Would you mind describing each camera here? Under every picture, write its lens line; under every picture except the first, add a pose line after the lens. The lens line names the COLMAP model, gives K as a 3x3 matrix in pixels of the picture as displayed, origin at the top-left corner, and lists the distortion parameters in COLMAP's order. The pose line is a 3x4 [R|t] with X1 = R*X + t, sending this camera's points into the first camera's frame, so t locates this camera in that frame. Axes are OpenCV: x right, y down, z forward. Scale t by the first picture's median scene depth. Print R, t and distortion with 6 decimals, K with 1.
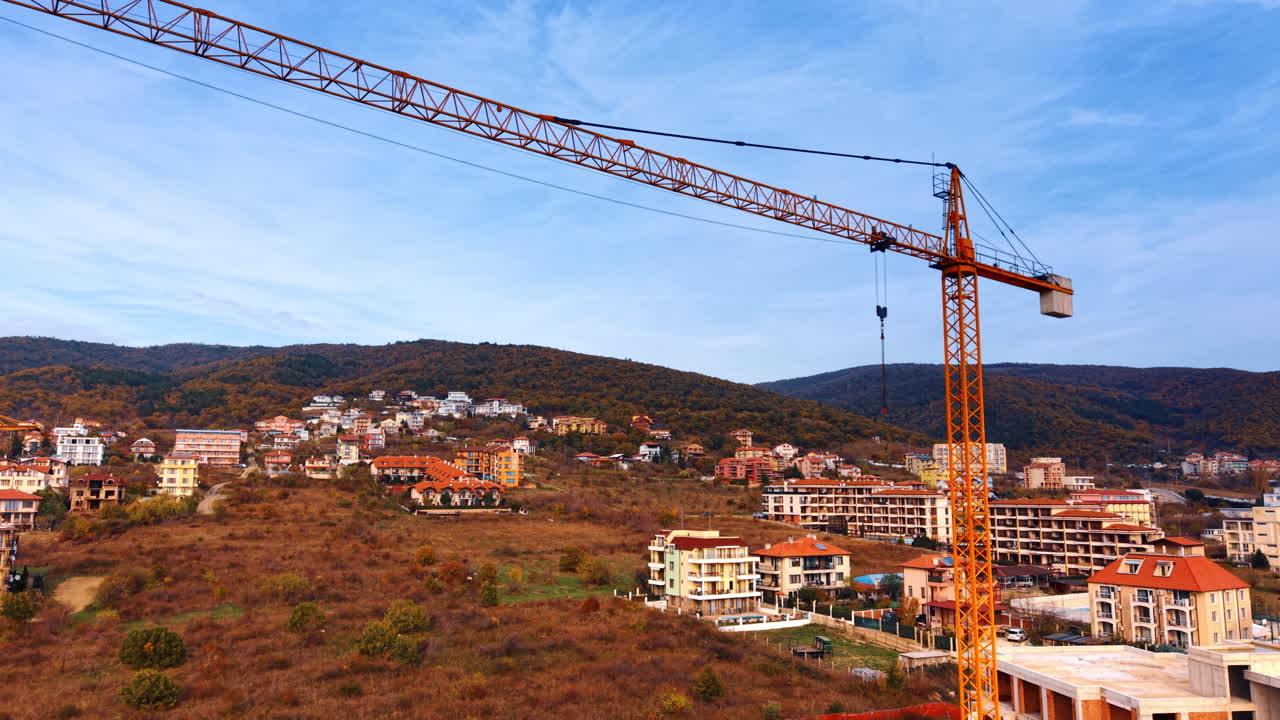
lens RADIAL K [[915.4, 0, 640.0], [0, 915.4, 360.0], [0, 0, 1]] dist [0.055422, -0.072223]
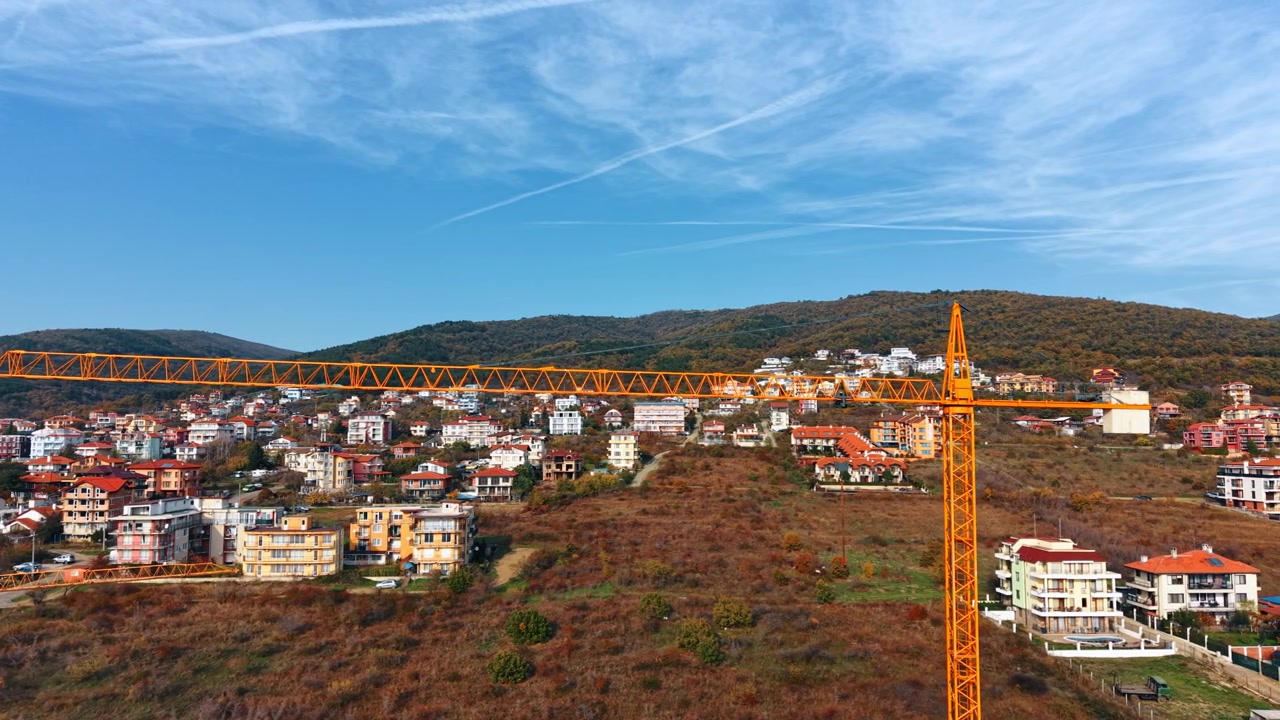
lens RADIAL K [[915.4, 0, 640.0], [0, 915.4, 360.0], [0, 0, 1]] dist [0.055422, -0.072223]
pose [[0.875283, -0.041205, -0.481853, 0.086247], [0.069825, 0.996691, 0.041604, -0.035498], [0.478545, -0.070061, 0.875264, -0.005971]]
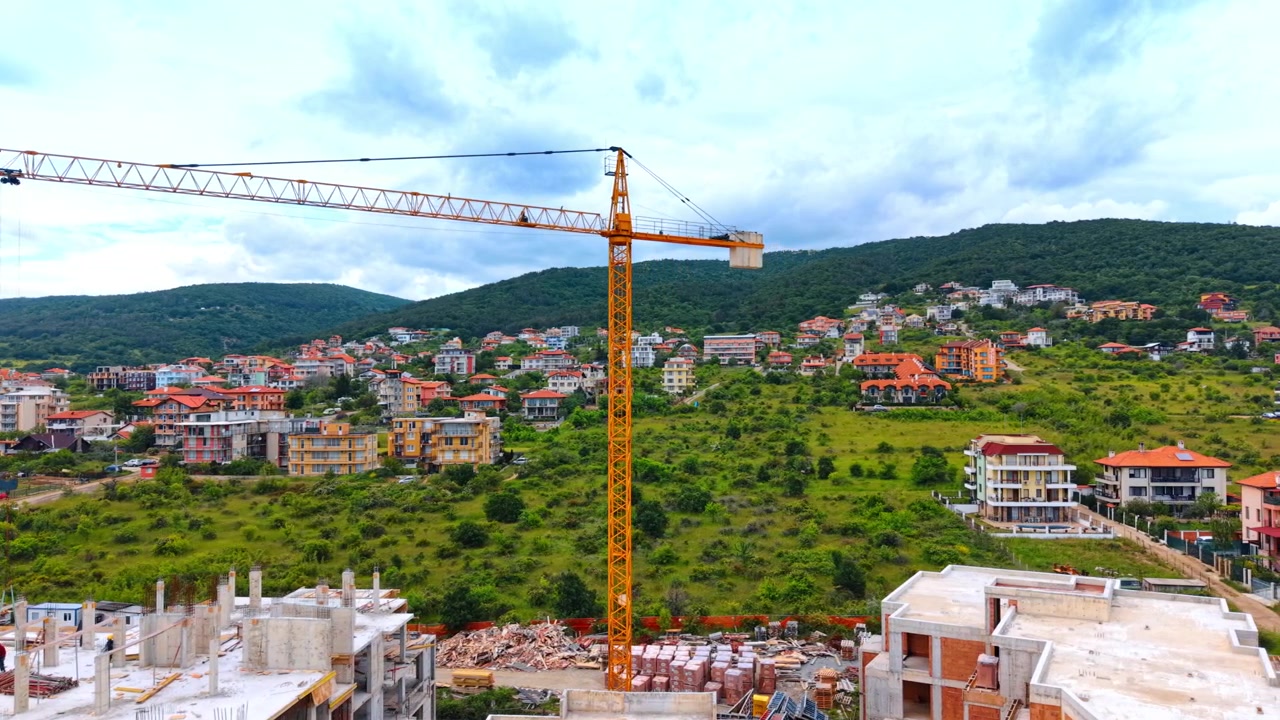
lens RADIAL K [[913.5, 0, 640.0], [0, 913.5, 360.0], [0, 0, 1]] dist [0.051803, -0.064288]
pose [[0.803932, -0.023836, -0.594243, 0.174199], [0.094343, 0.991655, 0.087857, -0.007239], [0.587190, -0.126694, 0.799473, 0.008636]]
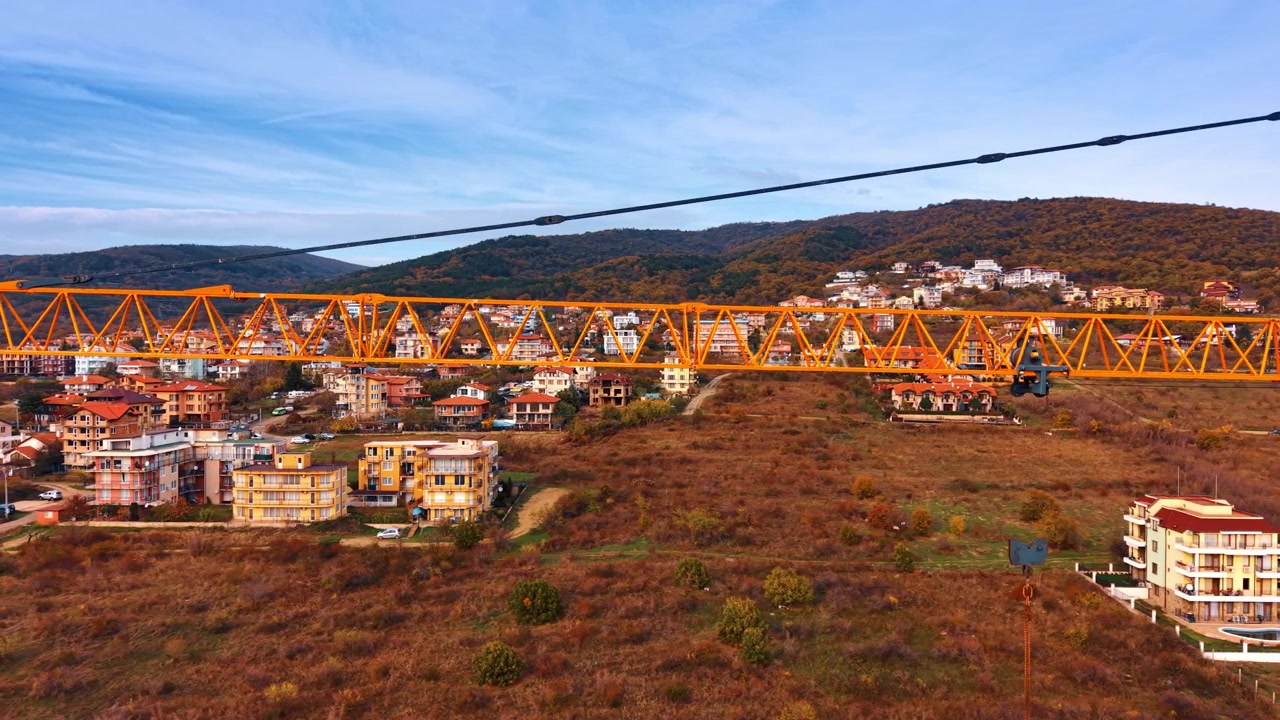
lens RADIAL K [[913.5, 0, 640.0], [0, 913.5, 360.0], [0, 0, 1]] dist [0.051803, -0.064288]
pose [[0.835879, 0.006788, -0.548871, 0.050836], [0.076287, 0.988783, 0.128406, -0.029809], [0.543586, -0.149204, 0.825986, 0.088934]]
